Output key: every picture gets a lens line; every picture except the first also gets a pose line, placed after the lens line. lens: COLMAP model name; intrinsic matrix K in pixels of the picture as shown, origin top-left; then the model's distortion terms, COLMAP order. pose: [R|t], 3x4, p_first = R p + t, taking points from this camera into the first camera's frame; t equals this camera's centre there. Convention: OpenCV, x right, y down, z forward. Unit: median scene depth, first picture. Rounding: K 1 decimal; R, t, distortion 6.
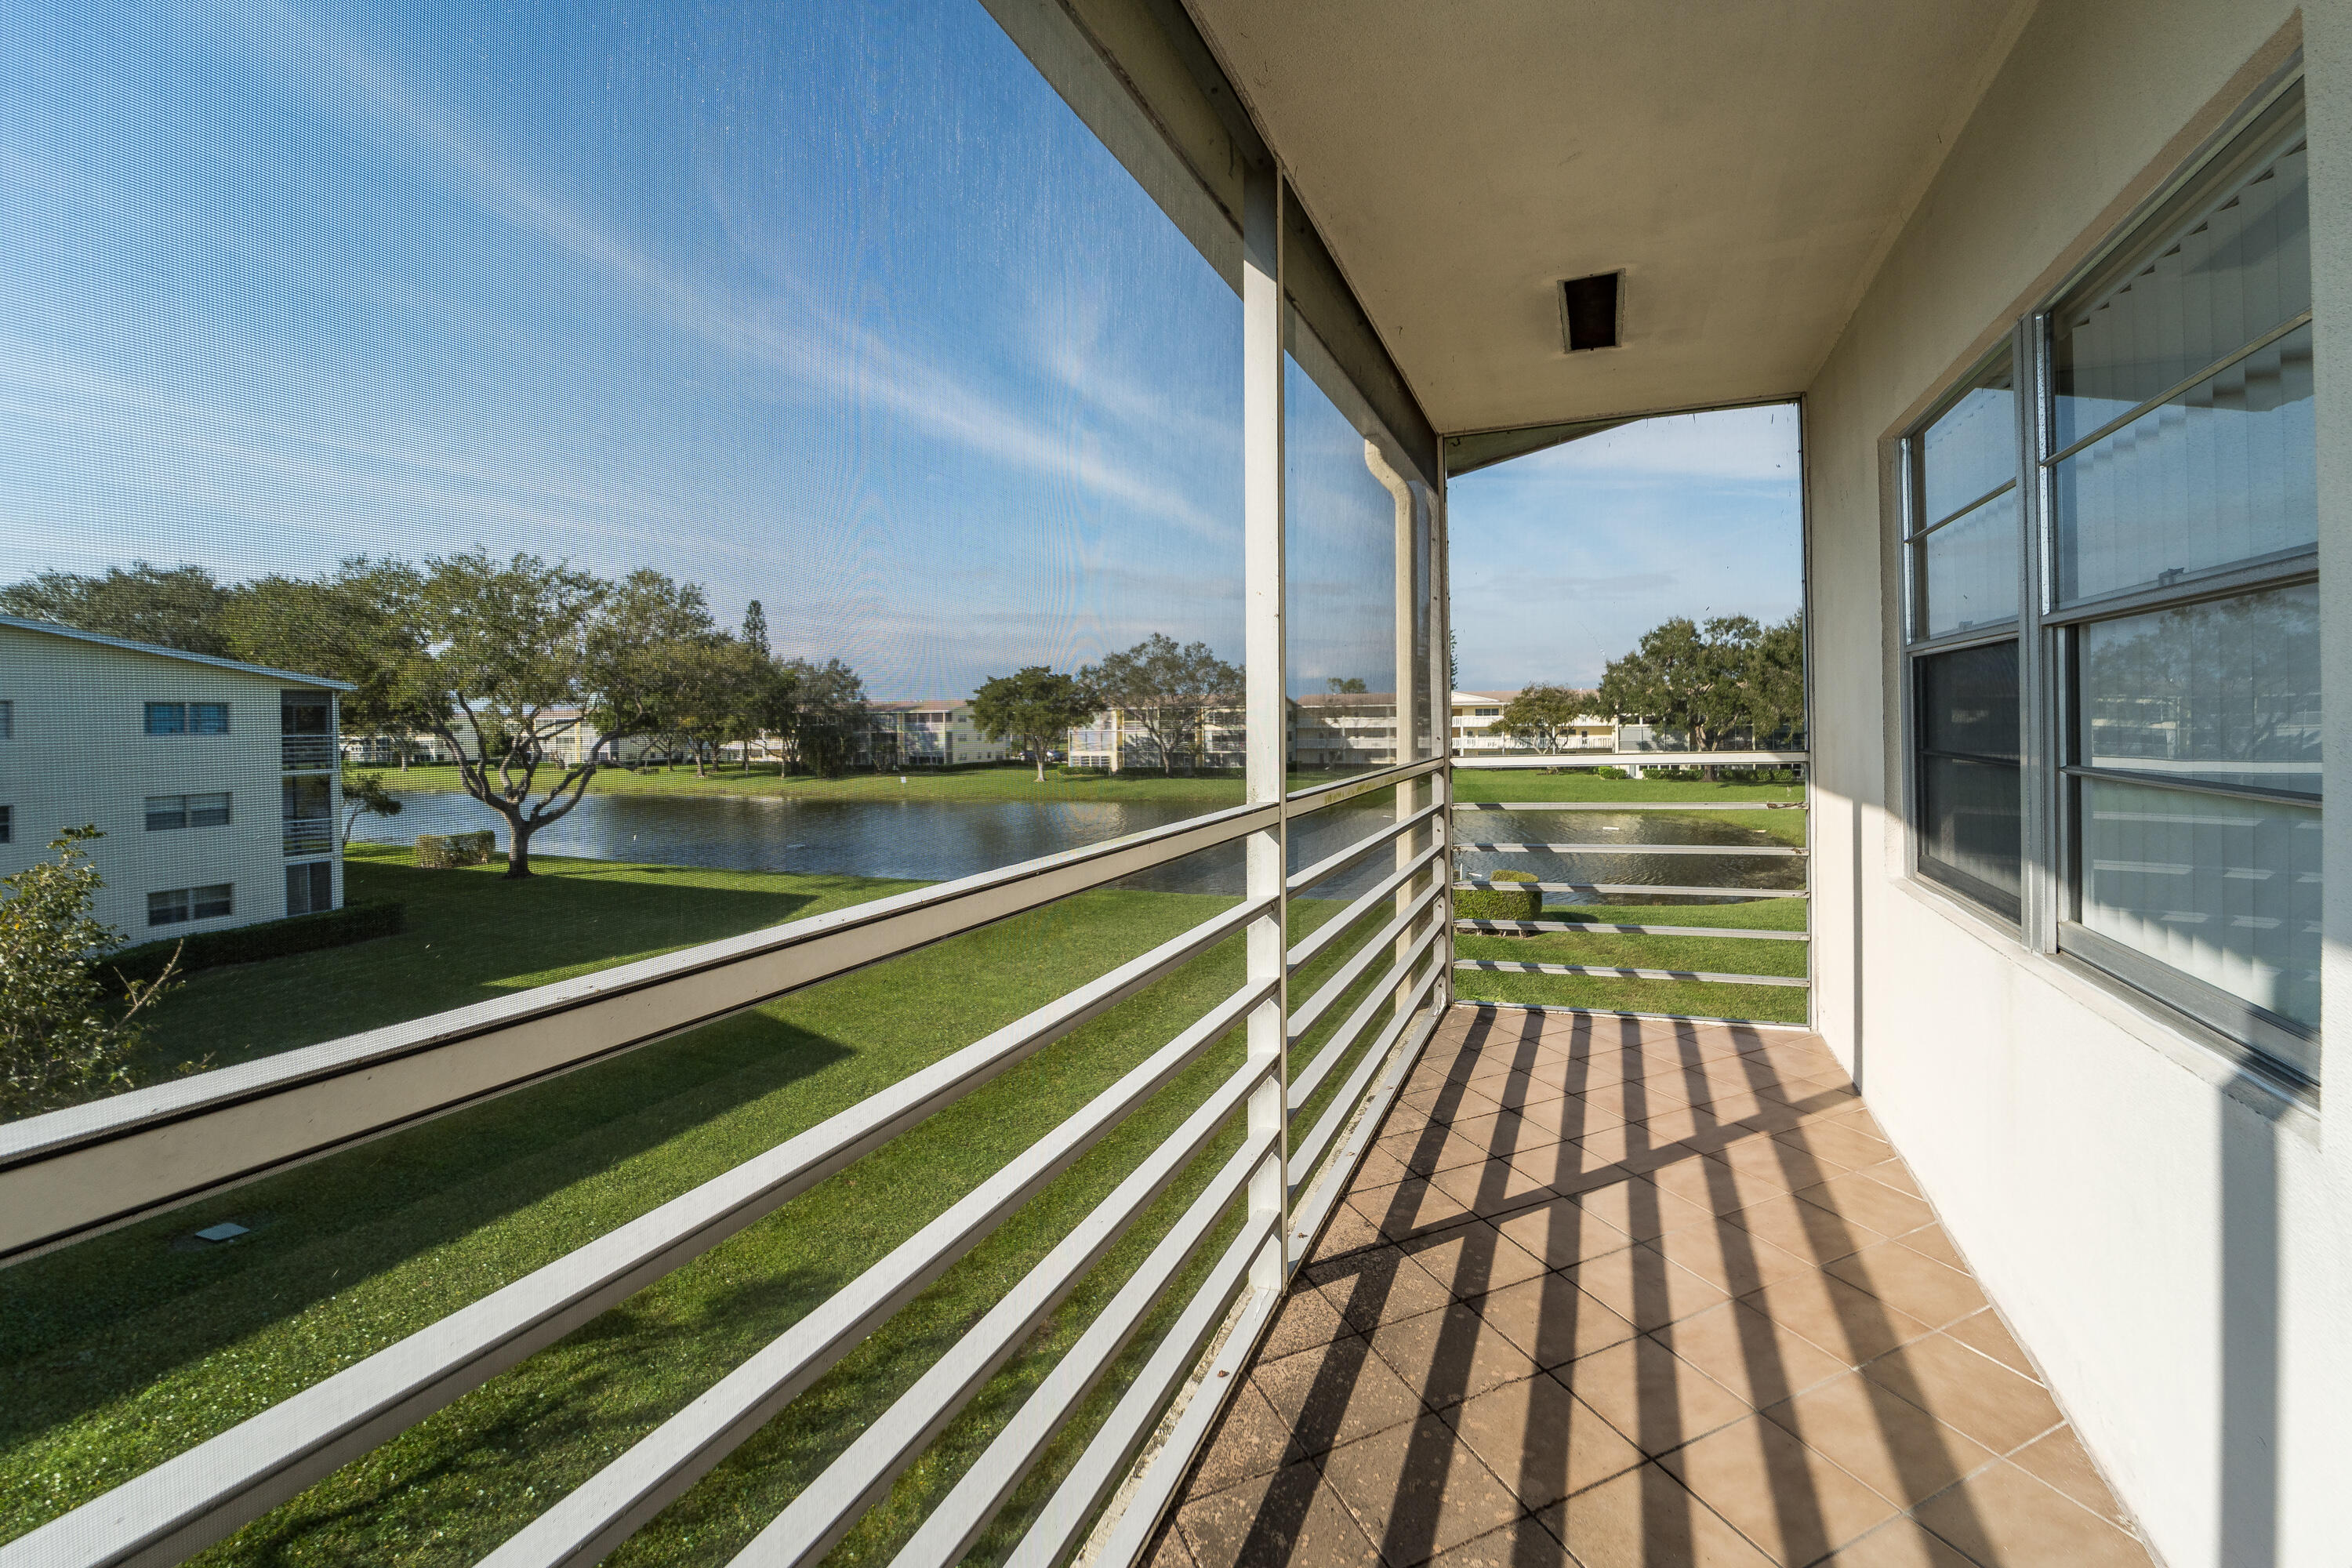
lens RADIAL K [[983.1, 0, 1211.6], [0, 983.1, 718.3], [0, 0, 1]] dist [-0.034775, 0.028086]
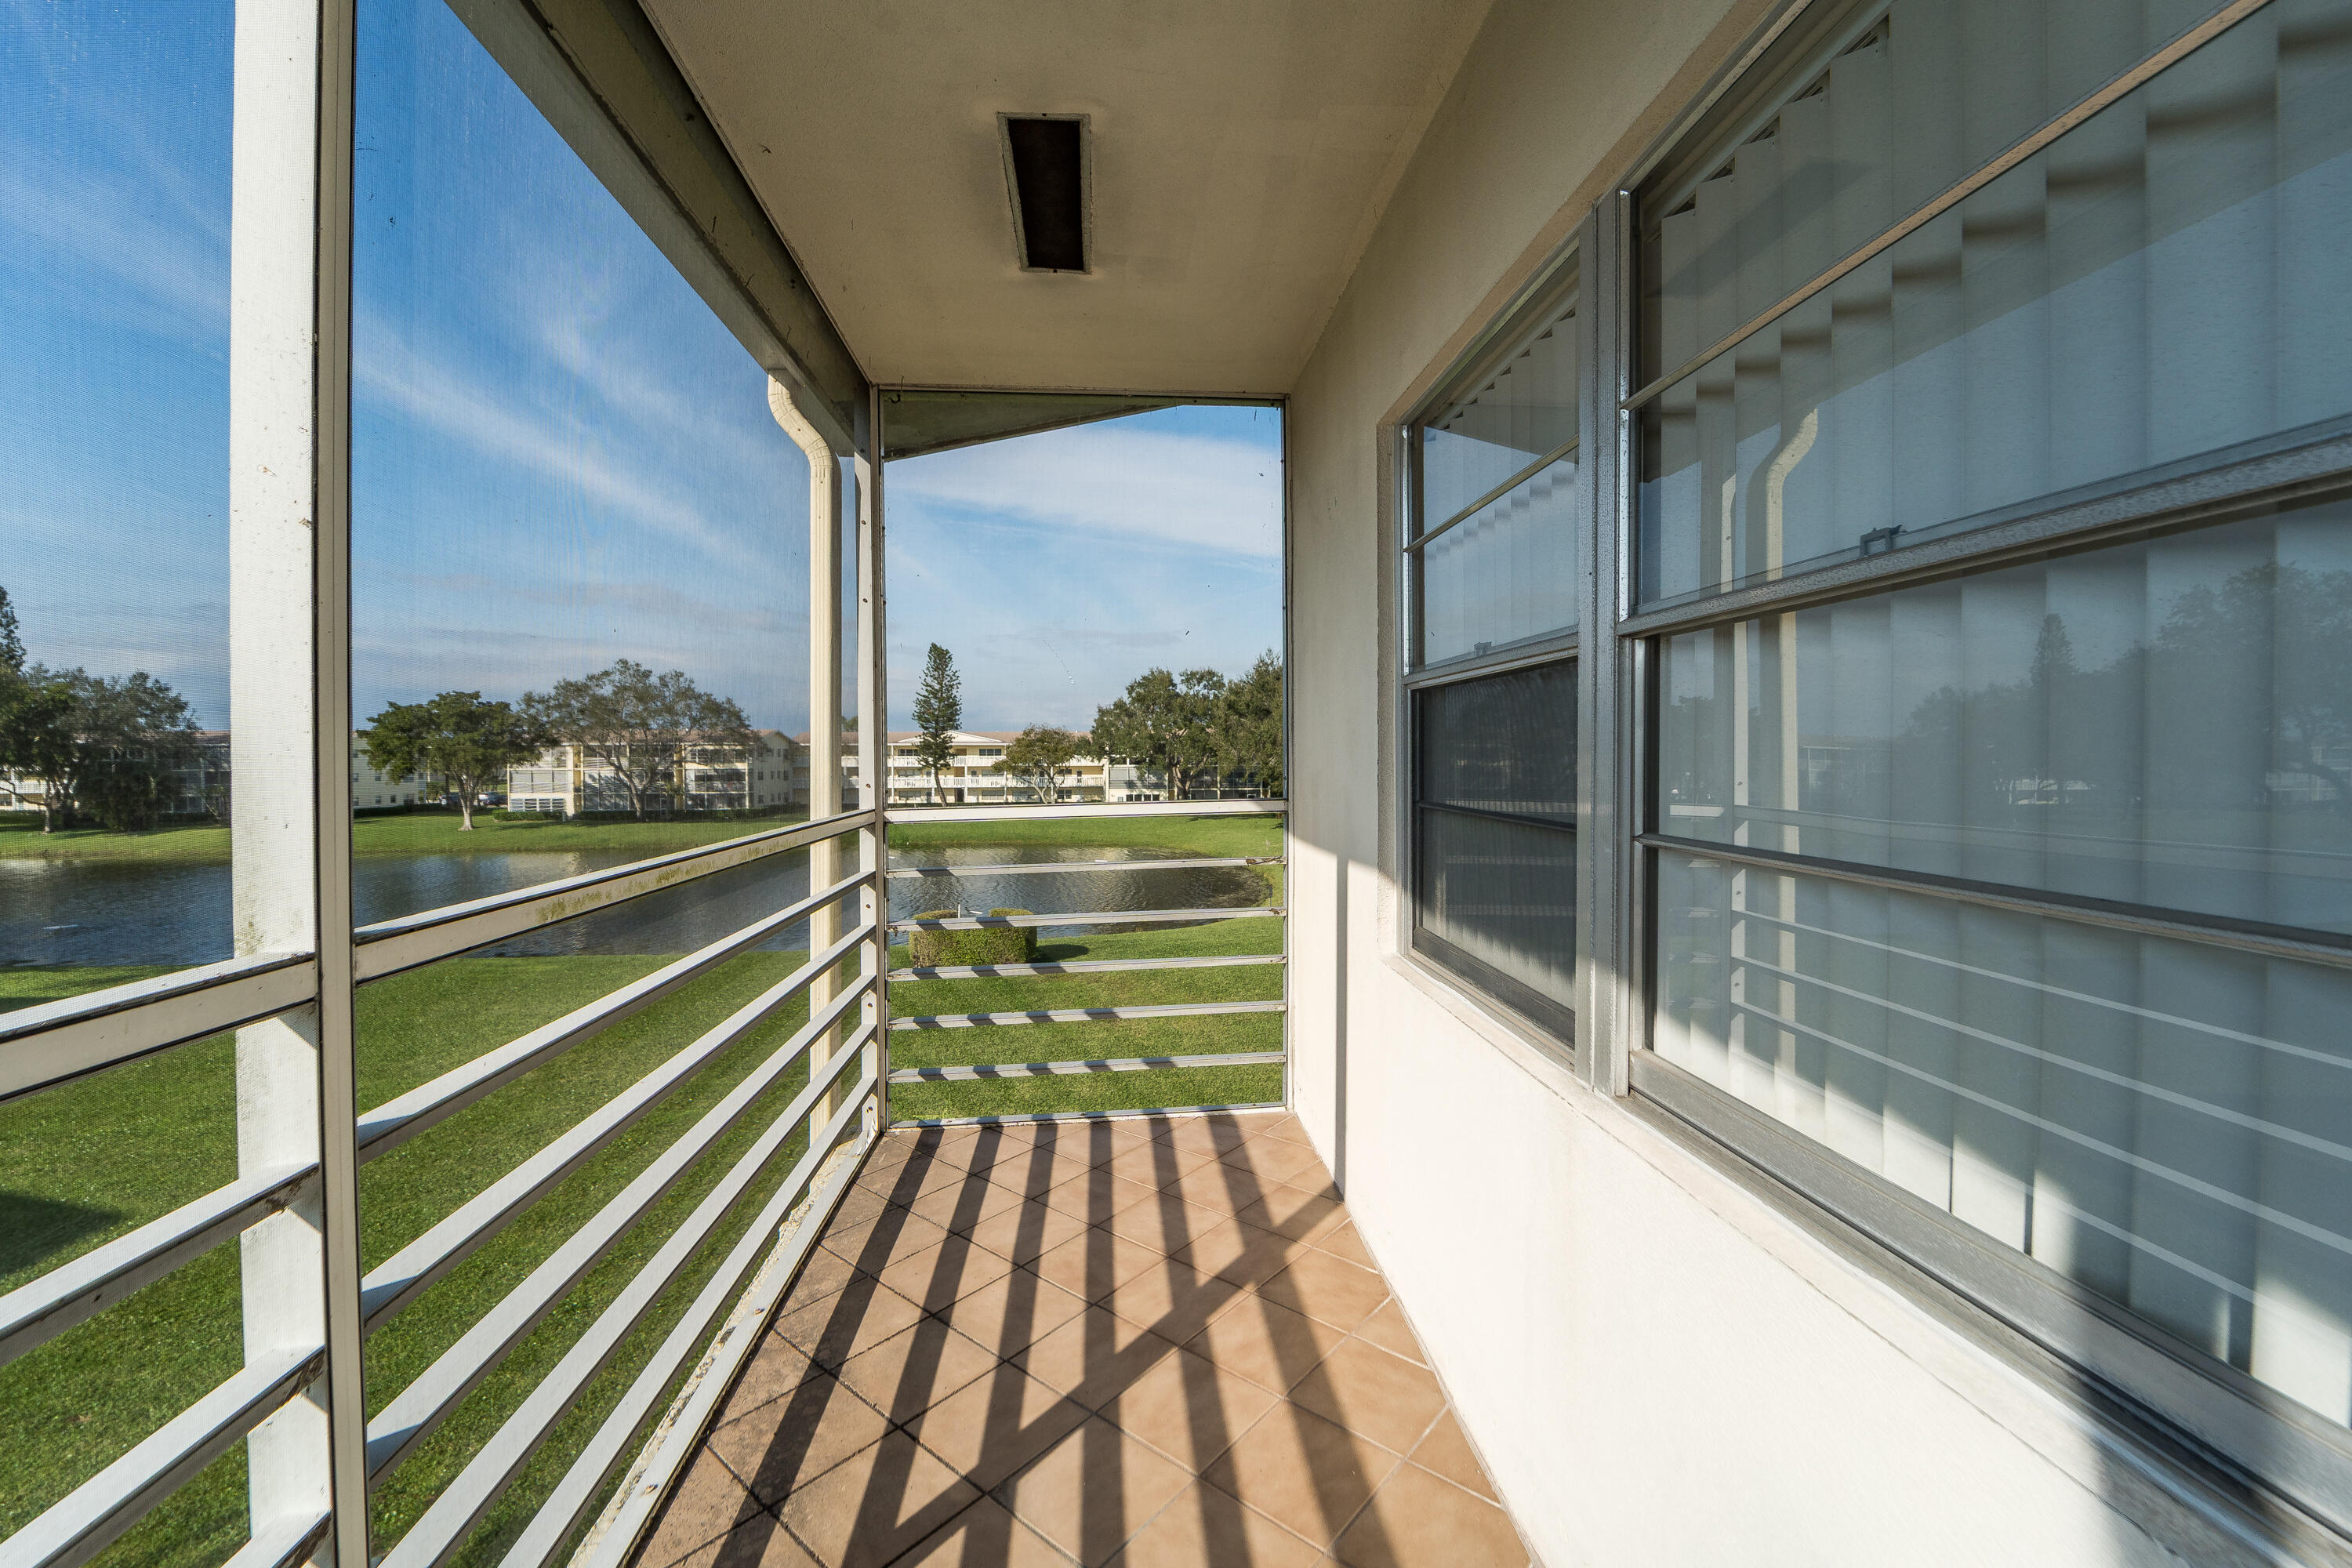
lens RADIAL K [[947.6, 0, 1170.0], [0, 947.6, 771.9], [0, 0, 1]] dist [-0.018002, 0.001162]
pose [[0.897157, 0.001138, 0.441711, 0.118137], [-0.007780, 0.999882, 0.013228, -0.001005], [-0.441643, -0.015304, 0.897060, 0.240508]]
